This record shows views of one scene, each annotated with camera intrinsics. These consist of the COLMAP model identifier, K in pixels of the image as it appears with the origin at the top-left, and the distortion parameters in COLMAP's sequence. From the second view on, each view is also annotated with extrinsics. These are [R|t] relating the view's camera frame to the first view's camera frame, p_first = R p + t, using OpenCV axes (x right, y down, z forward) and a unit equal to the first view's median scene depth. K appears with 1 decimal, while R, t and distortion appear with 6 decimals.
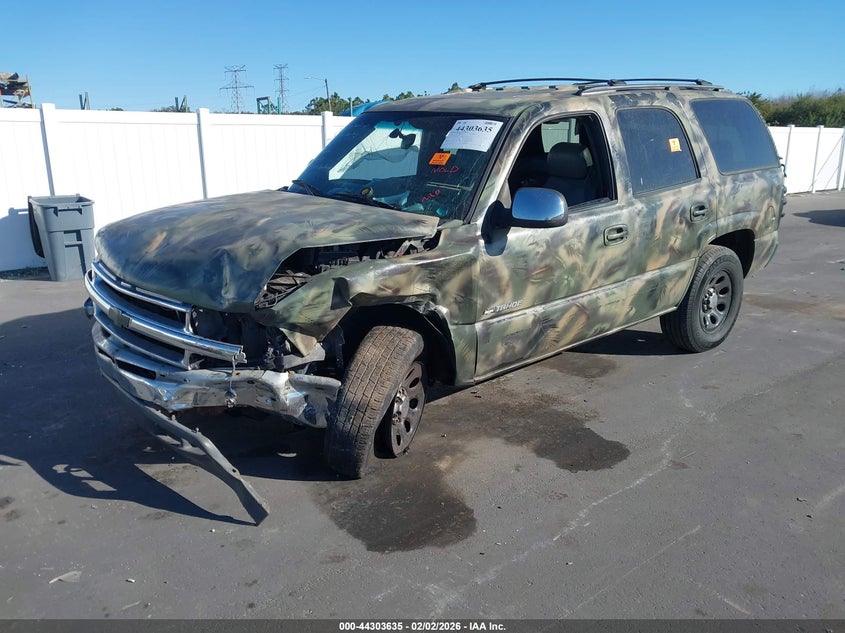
lens RADIAL K [[689.2, 0, 422.5], [0, 689.2, 316.5], [0, 0, 1]] dist [-0.001254, -0.009595]
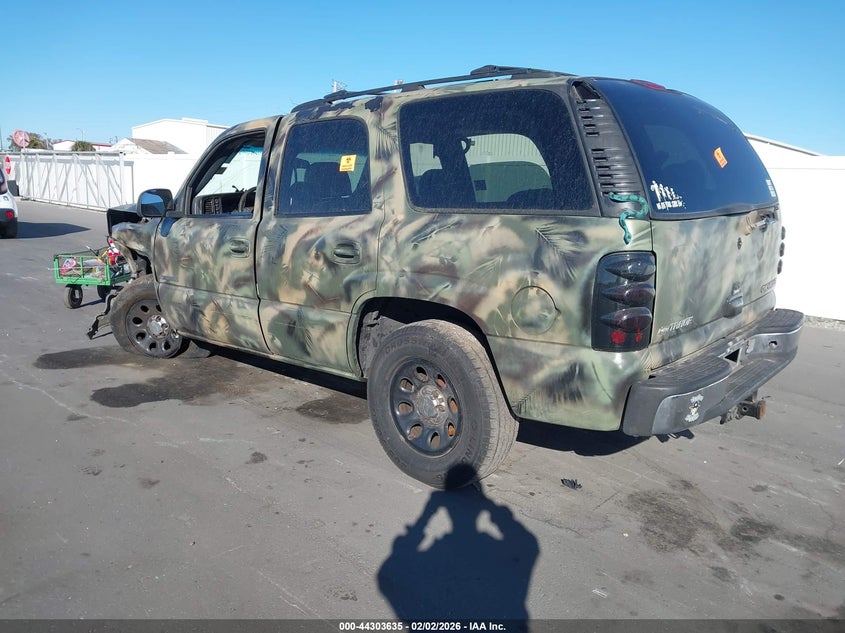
lens RADIAL K [[689.2, 0, 422.5], [0, 689.2, 316.5], [0, 0, 1]] dist [-0.001254, -0.009595]
pose [[0.154727, 0.216825, -0.963871, 1.196208], [-0.279890, 0.945270, 0.167711, -0.243365], [0.947481, 0.243828, 0.206946, 0.978540]]
